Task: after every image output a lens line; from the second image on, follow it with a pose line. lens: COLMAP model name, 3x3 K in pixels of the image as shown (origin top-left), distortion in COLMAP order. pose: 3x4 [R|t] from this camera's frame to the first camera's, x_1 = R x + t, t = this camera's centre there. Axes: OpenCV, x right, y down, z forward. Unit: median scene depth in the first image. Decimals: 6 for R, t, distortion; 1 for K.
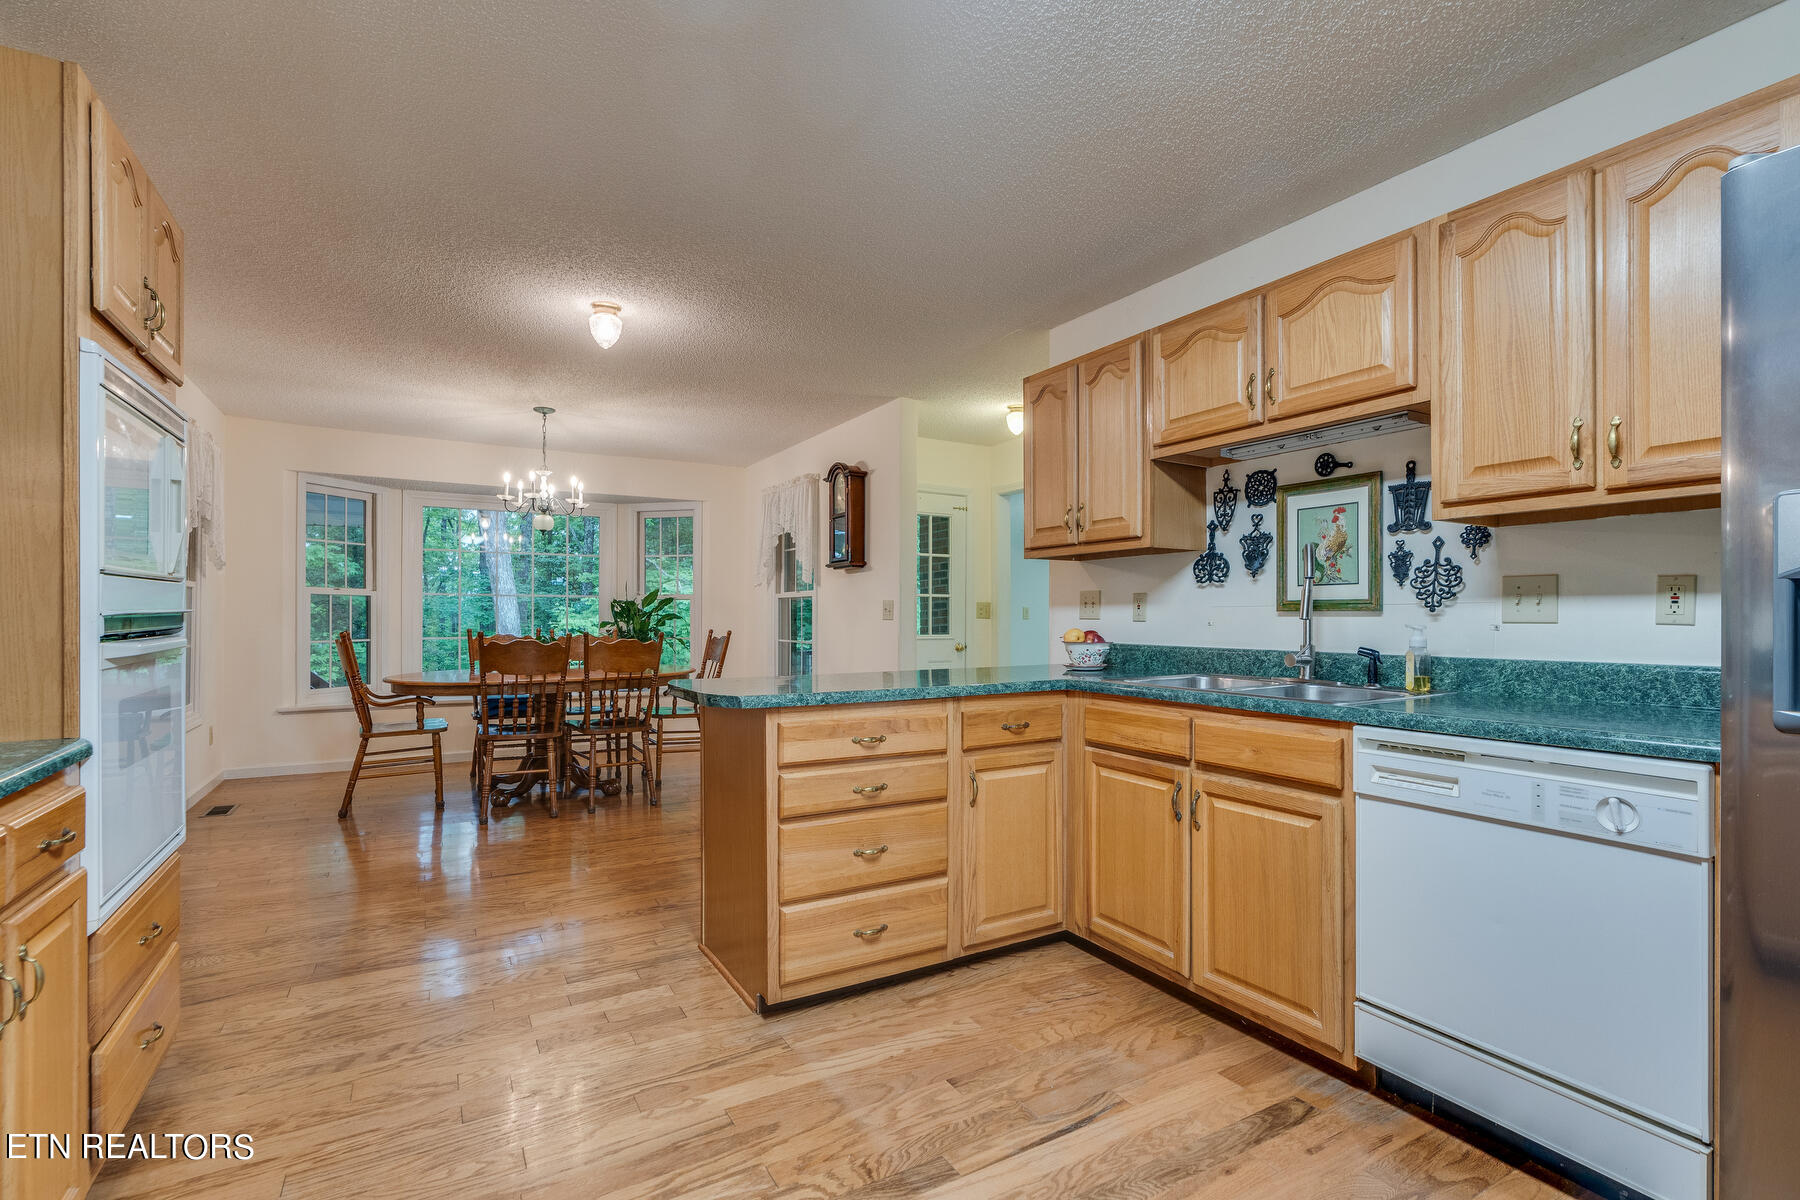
lens RADIAL K [[818.2, 0, 889.6], [0, 818.2, 616.2], [0, 0, 1]] dist [-0.004174, 0.000150]
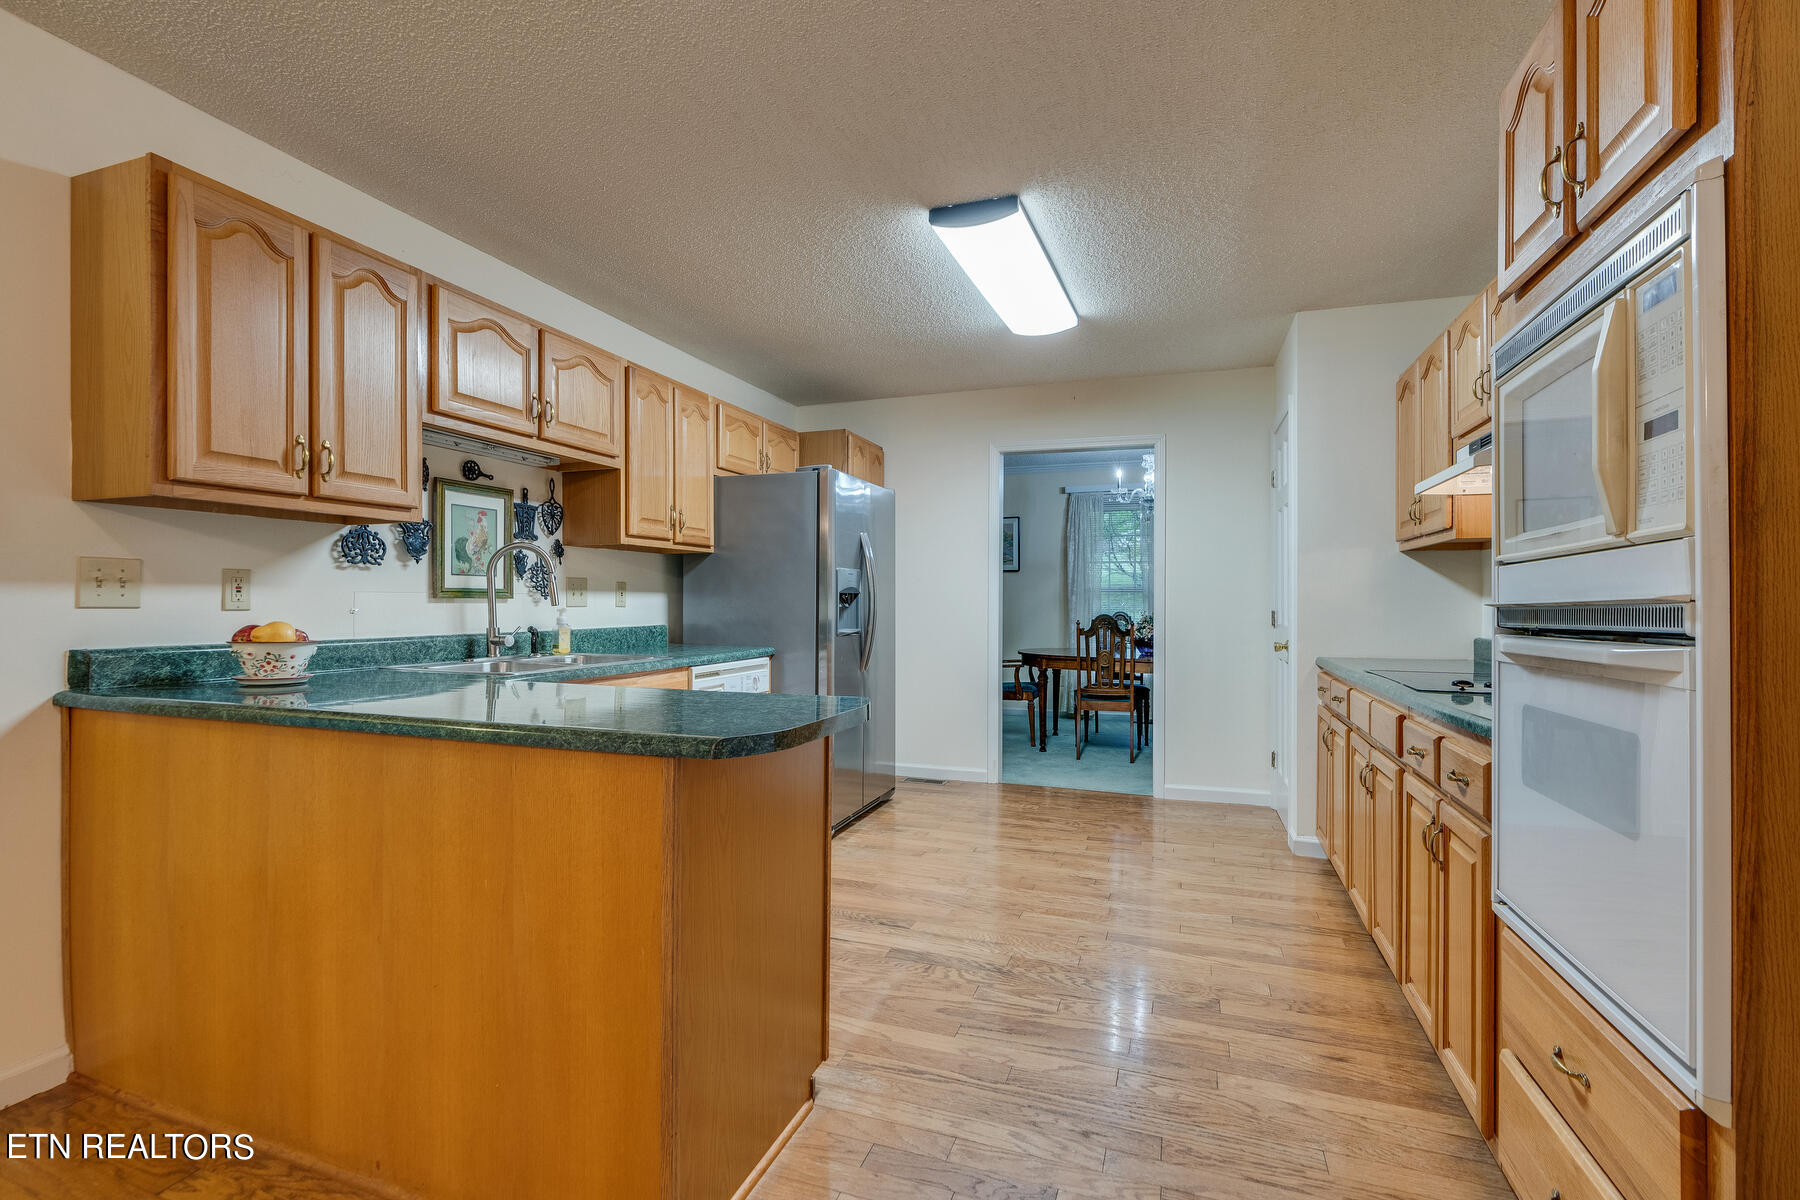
lens RADIAL K [[818.2, 0, 889.6], [0, 818.2, 616.2], [0, 0, 1]] dist [-0.004174, 0.000150]
pose [[-0.642760, -0.016231, 0.765895, -0.780666], [-0.004221, 0.999835, 0.017646, -0.004106], [-0.766056, 0.008110, -0.642723, 1.390044]]
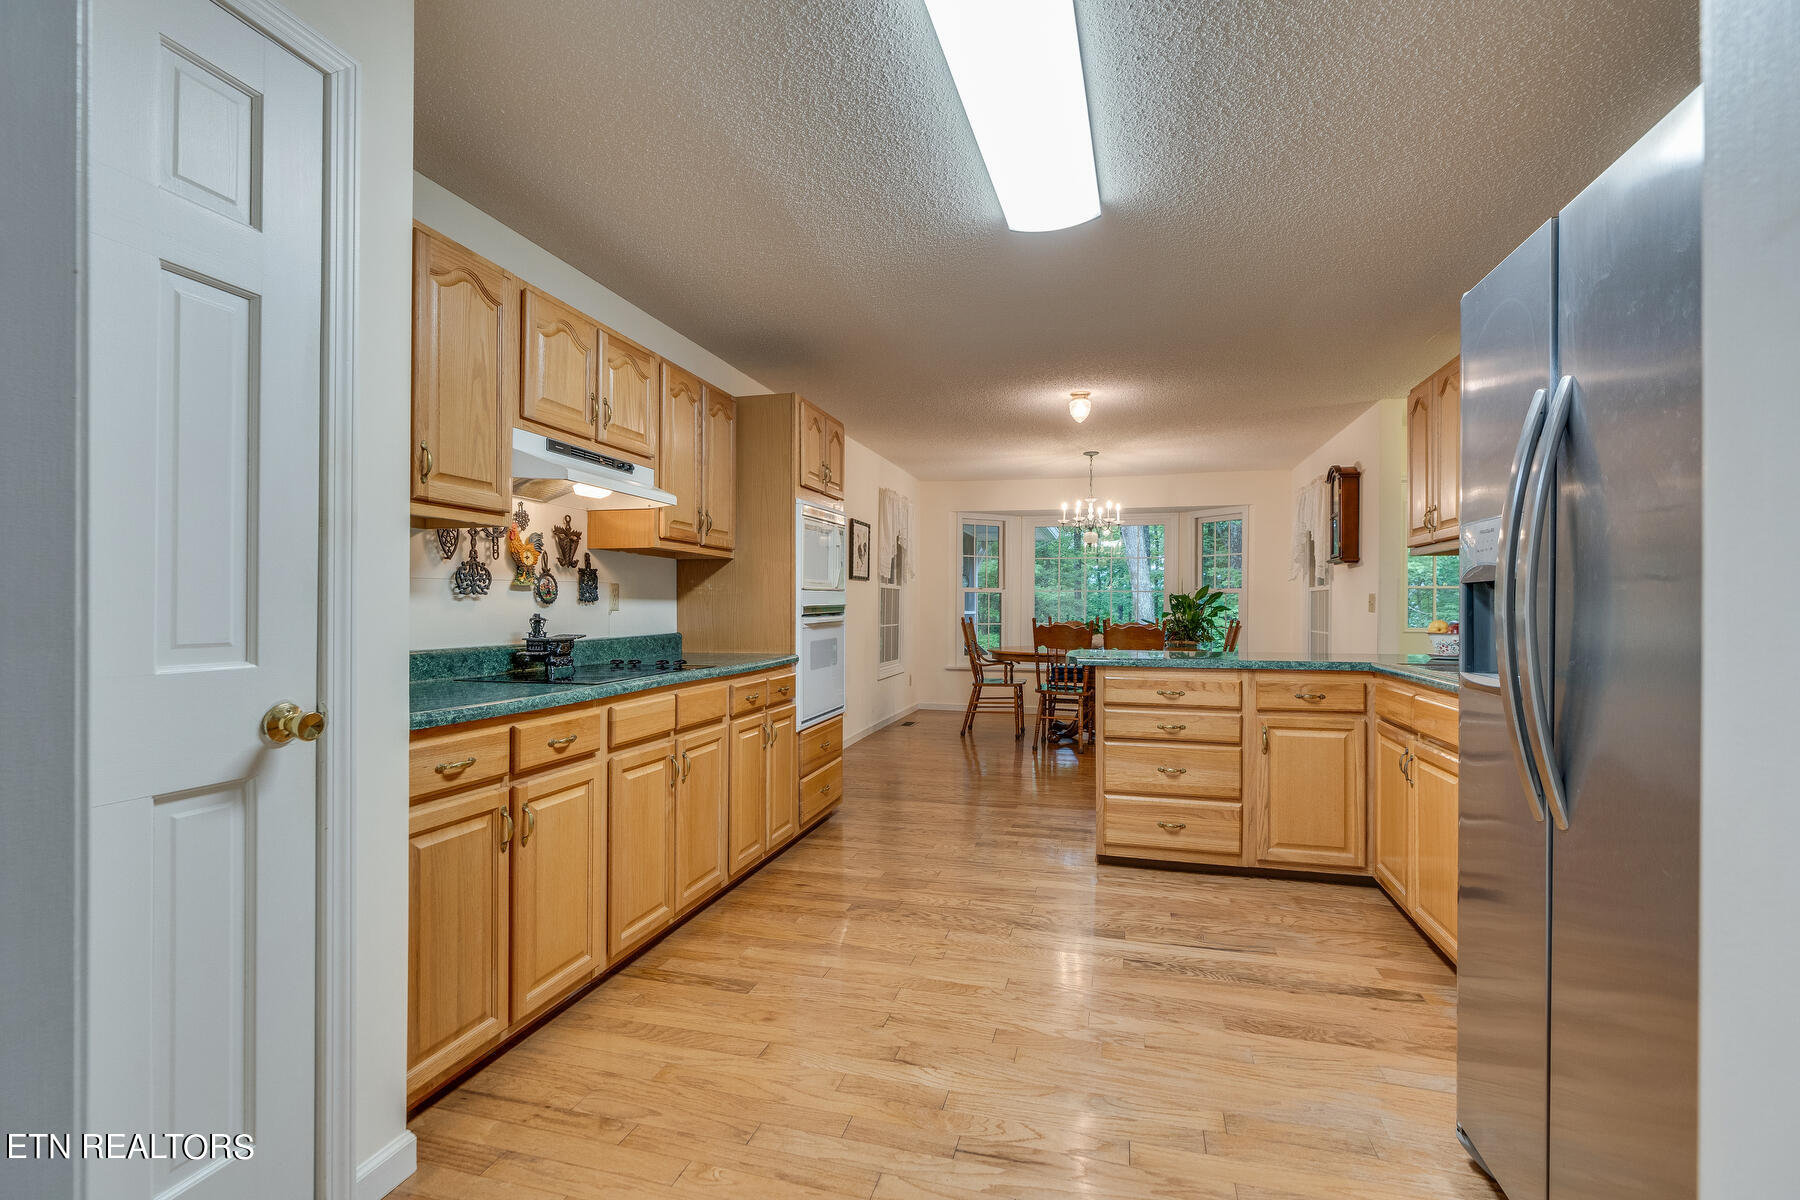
lens RADIAL K [[820.5, 0, 893.9], [0, 820.5, 604.6], [0, 0, 1]] dist [-0.000825, 0.000301]
pose [[0.700096, 0.000749, -0.714048, 0.653705], [-0.003742, 0.999990, -0.002620, -0.000495], [0.714039, 0.004507, 0.700092, -0.360139]]
